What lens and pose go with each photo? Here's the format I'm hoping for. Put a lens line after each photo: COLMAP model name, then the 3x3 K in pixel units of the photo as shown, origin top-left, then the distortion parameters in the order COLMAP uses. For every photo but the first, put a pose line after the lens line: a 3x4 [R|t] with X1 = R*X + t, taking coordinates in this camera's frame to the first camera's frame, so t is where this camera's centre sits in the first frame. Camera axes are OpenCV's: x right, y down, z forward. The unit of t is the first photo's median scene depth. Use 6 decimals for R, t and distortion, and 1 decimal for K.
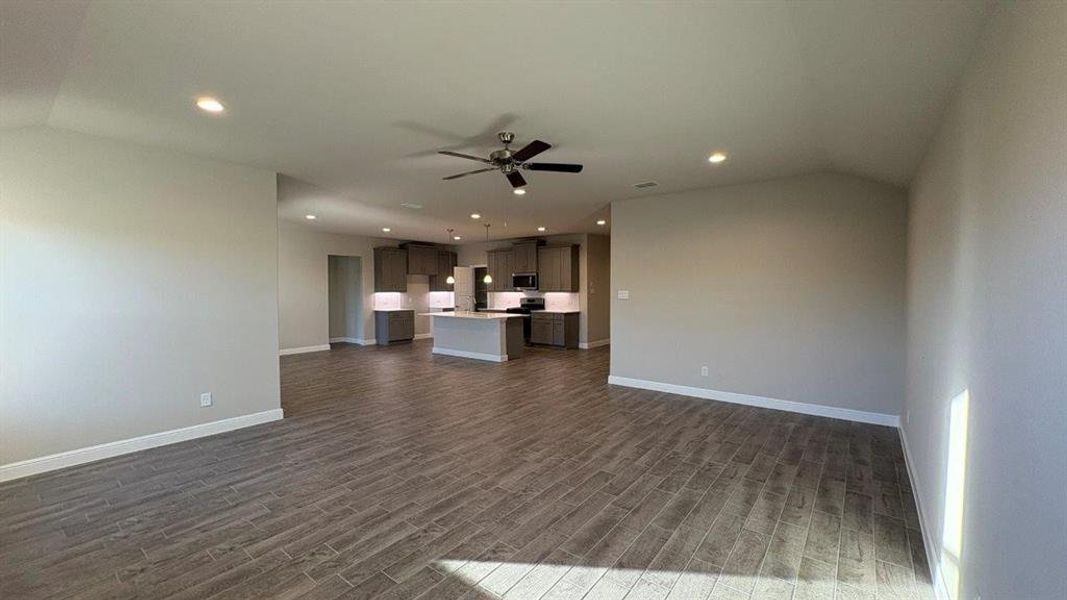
lens RADIAL K [[420.3, 0, 531.0], [0, 420.3, 300.3], [0, 0, 1]] dist [0.000188, -0.000103]
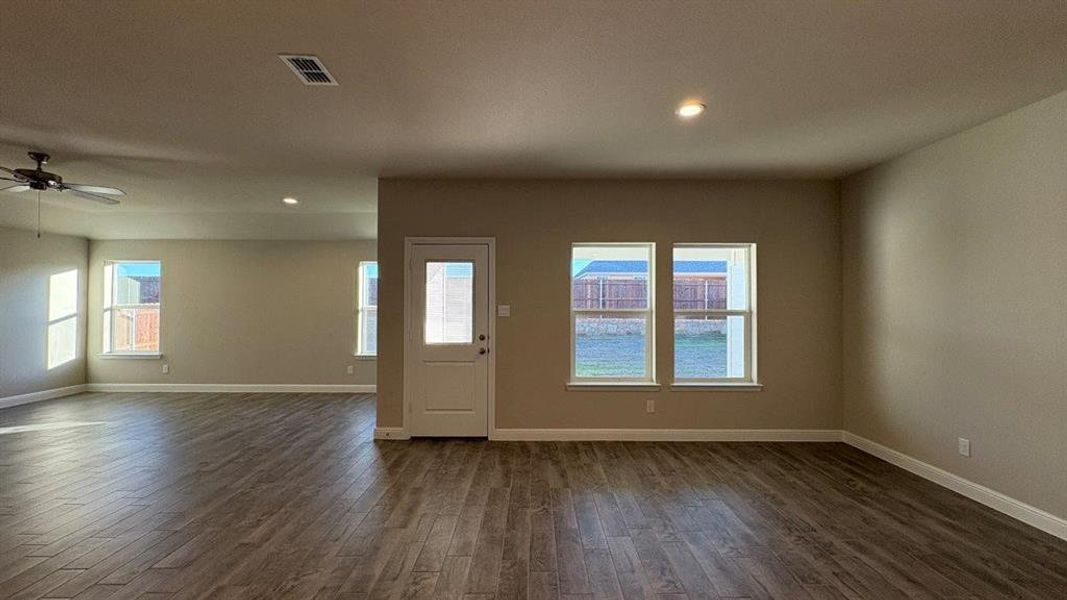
lens RADIAL K [[420.3, 0, 531.0], [0, 420.3, 300.3], [0, 0, 1]] dist [0.000188, -0.000103]
pose [[-0.788931, -0.006778, -0.614444, -0.374483], [-0.020965, 0.999654, 0.015891, -0.063134], [0.614124, 0.025419, -0.788800, 2.506891]]
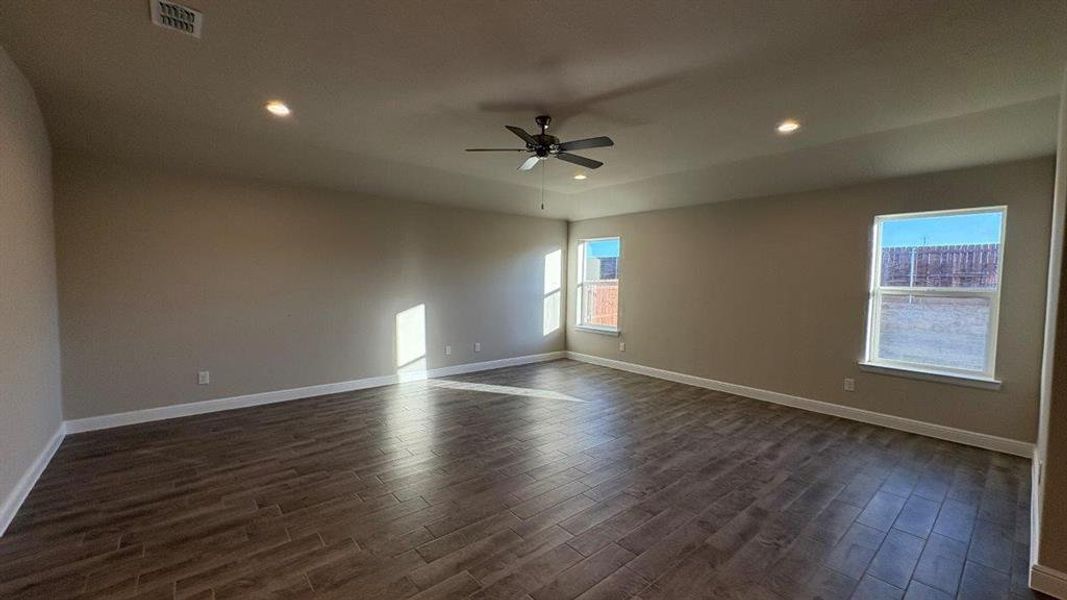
lens RADIAL K [[420.3, 0, 531.0], [0, 420.3, 300.3], [0, 0, 1]] dist [0.000188, -0.000103]
pose [[-0.977520, -0.023232, 0.209560, -0.237478], [-0.005943, 0.996552, 0.082759, -0.046578], [-0.210760, 0.079653, -0.974287, 1.918130]]
